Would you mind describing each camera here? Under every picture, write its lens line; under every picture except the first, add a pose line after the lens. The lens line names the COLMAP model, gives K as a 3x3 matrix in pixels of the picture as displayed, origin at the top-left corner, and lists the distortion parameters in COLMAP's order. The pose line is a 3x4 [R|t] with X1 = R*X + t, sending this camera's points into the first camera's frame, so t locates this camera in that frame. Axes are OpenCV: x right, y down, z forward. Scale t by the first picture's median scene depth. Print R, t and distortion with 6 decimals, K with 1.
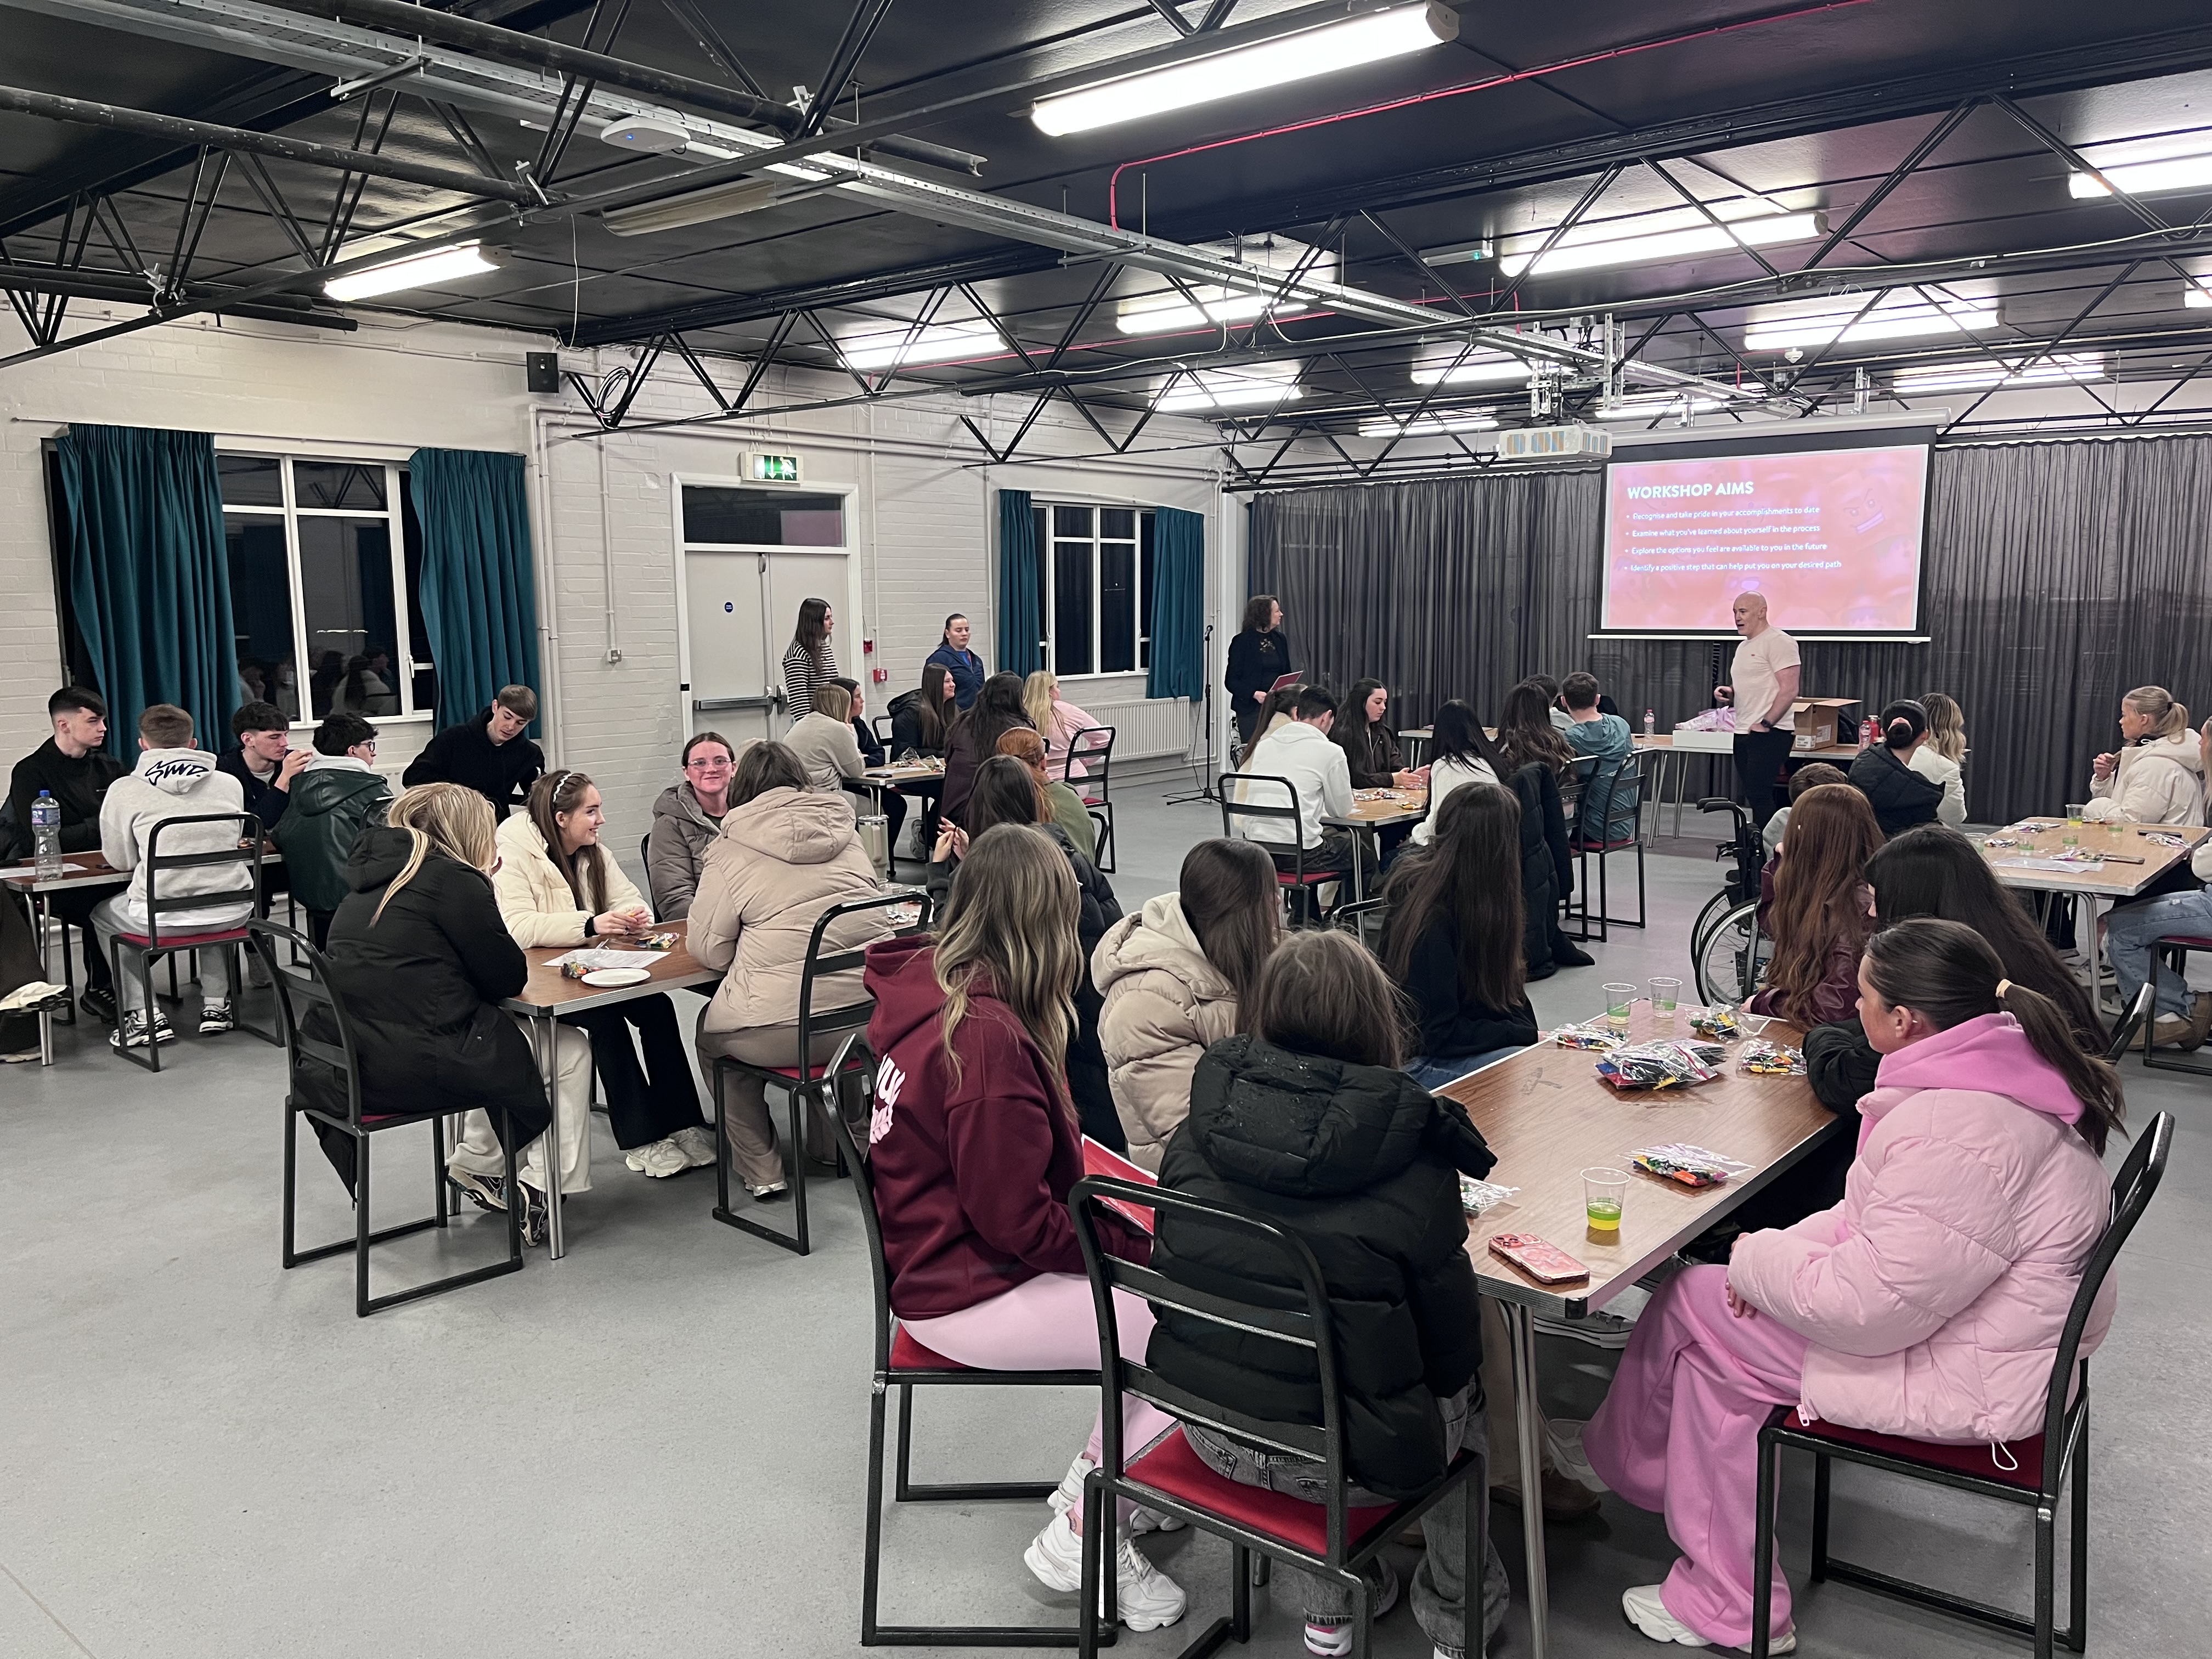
lens RADIAL K [[1690.4, 0, 1106.0], [0, 1690.4, 829.5], [0, 0, 1]] dist [-0.000656, 0.001422]
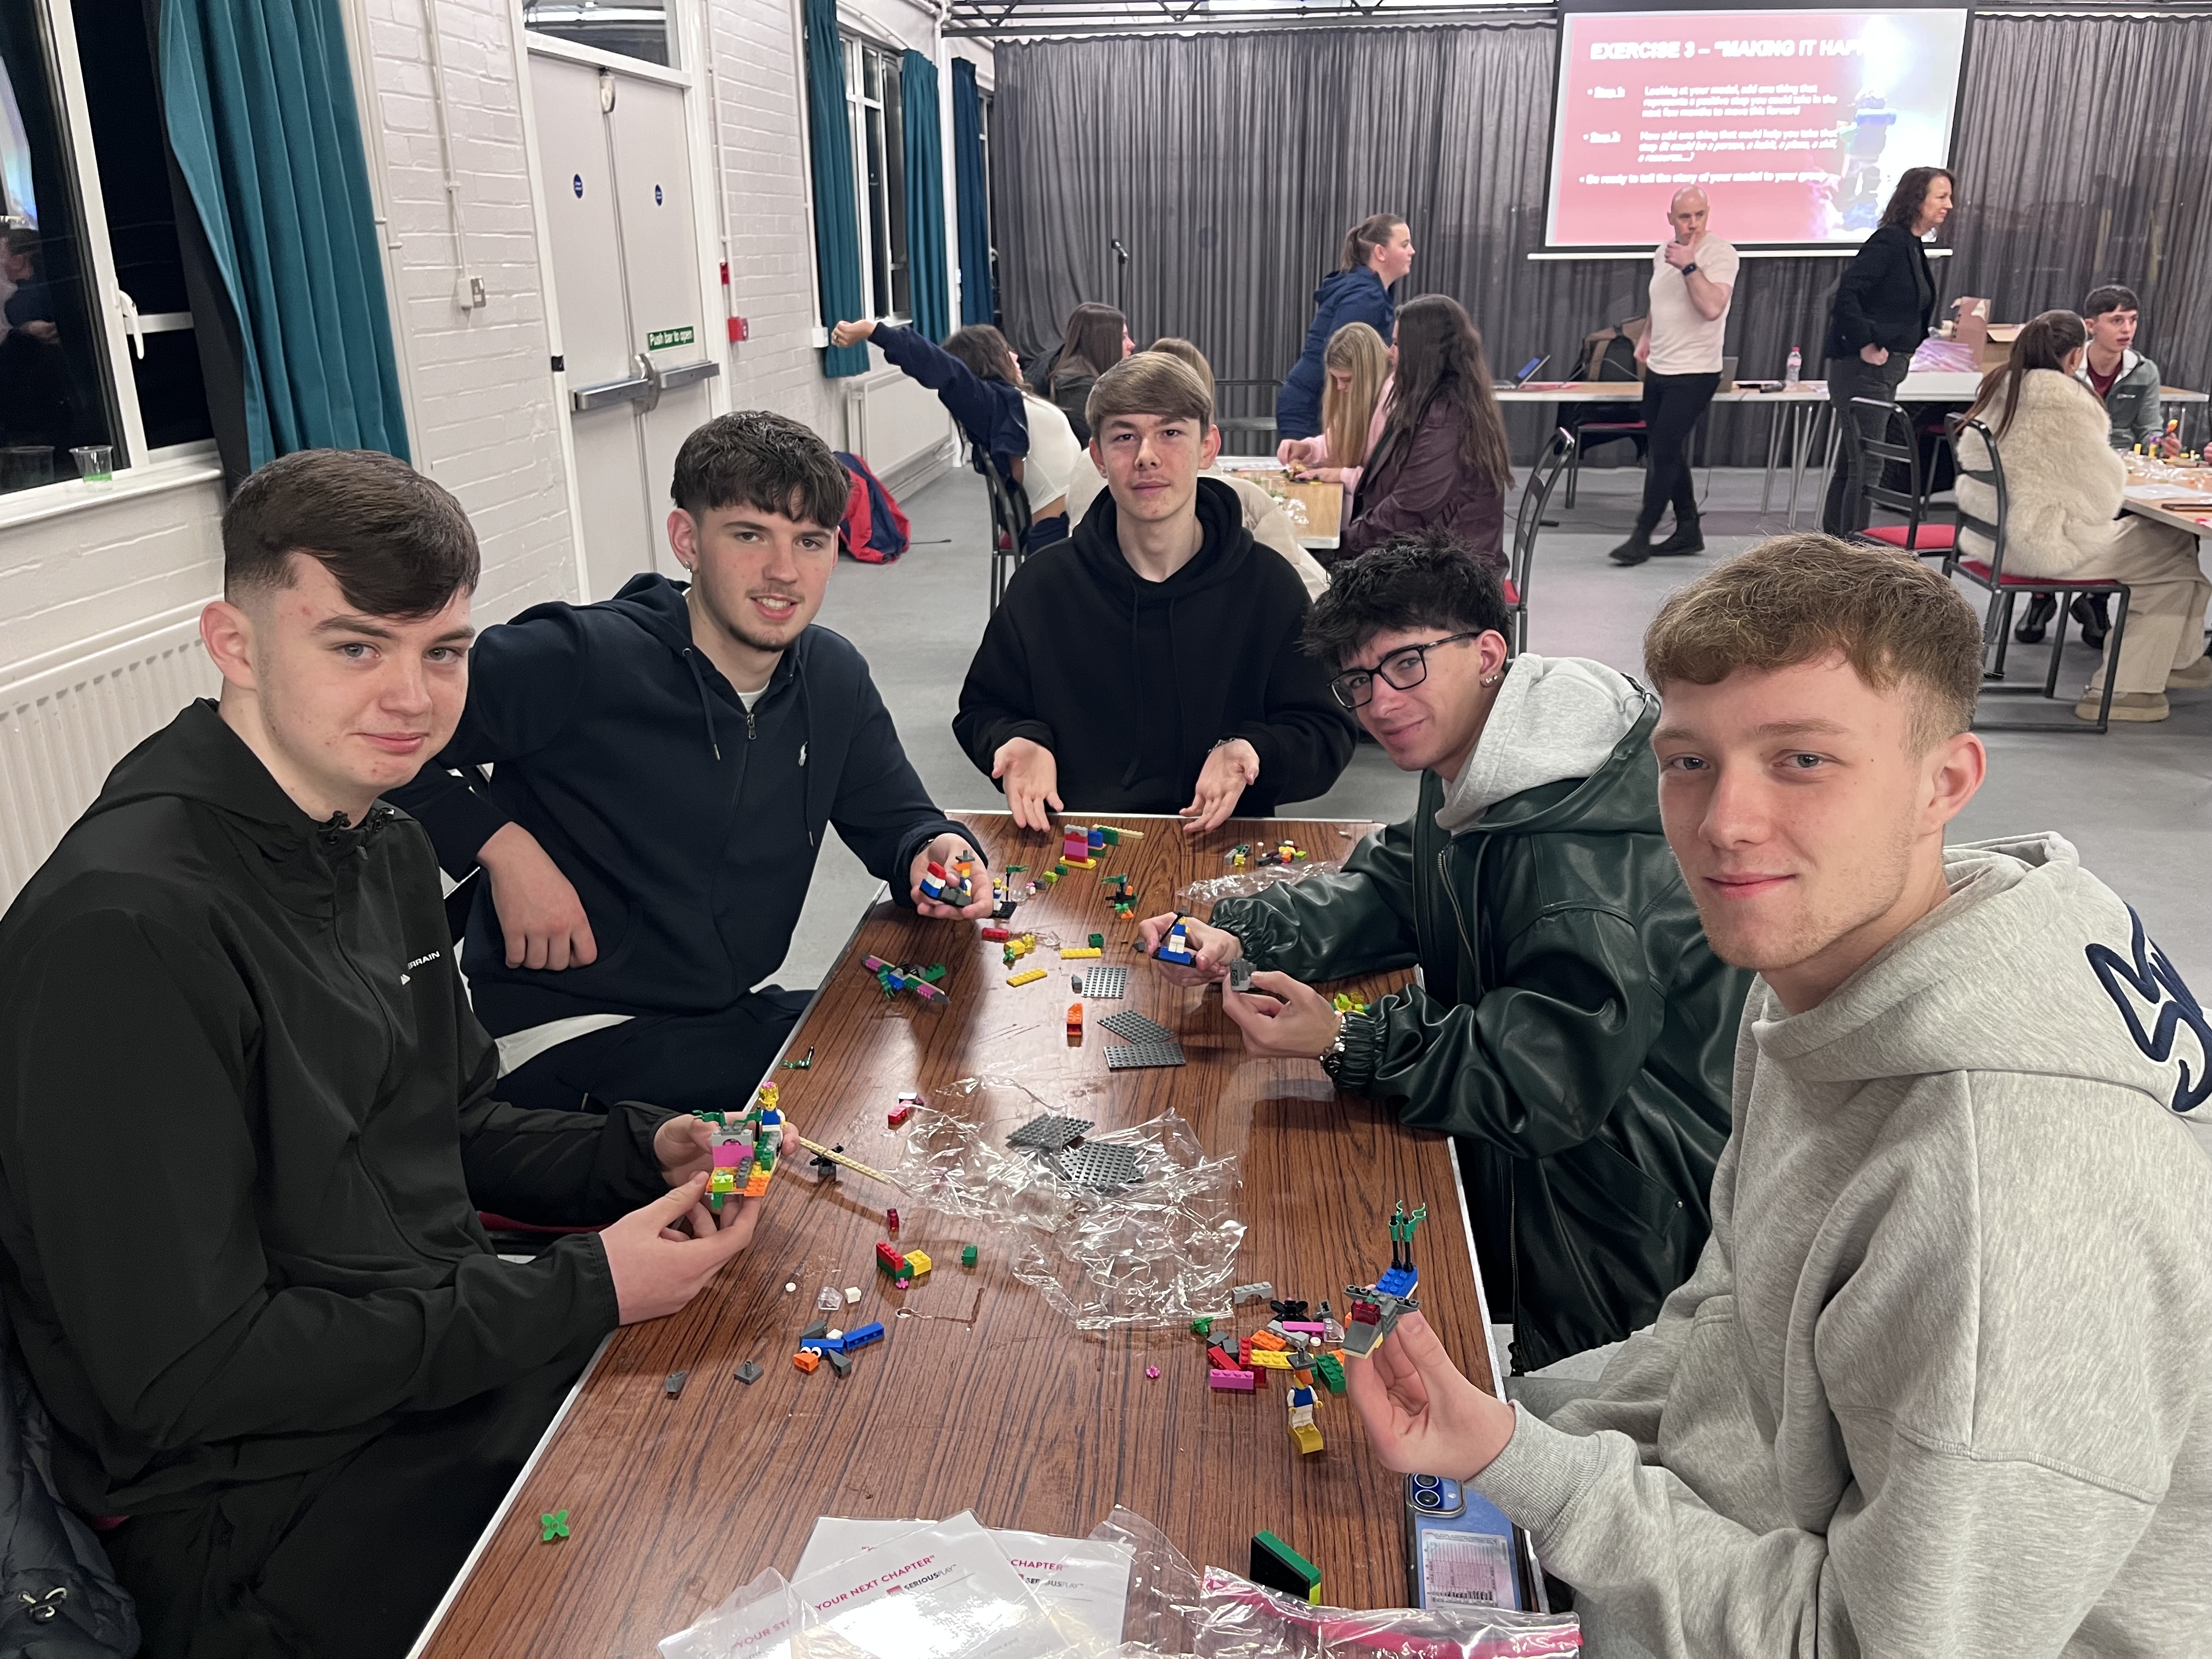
lens RADIAL K [[1690.4, 0, 1106.0], [0, 1690.4, 829.5], [0, 0, 1]] dist [-0.000656, 0.001422]
pose [[0.842895, -0.176503, 0.508305, -0.362479], [0.072661, 0.973353, 0.217495, -0.045479], [-0.533149, -0.146392, 0.833260, 0.476385]]
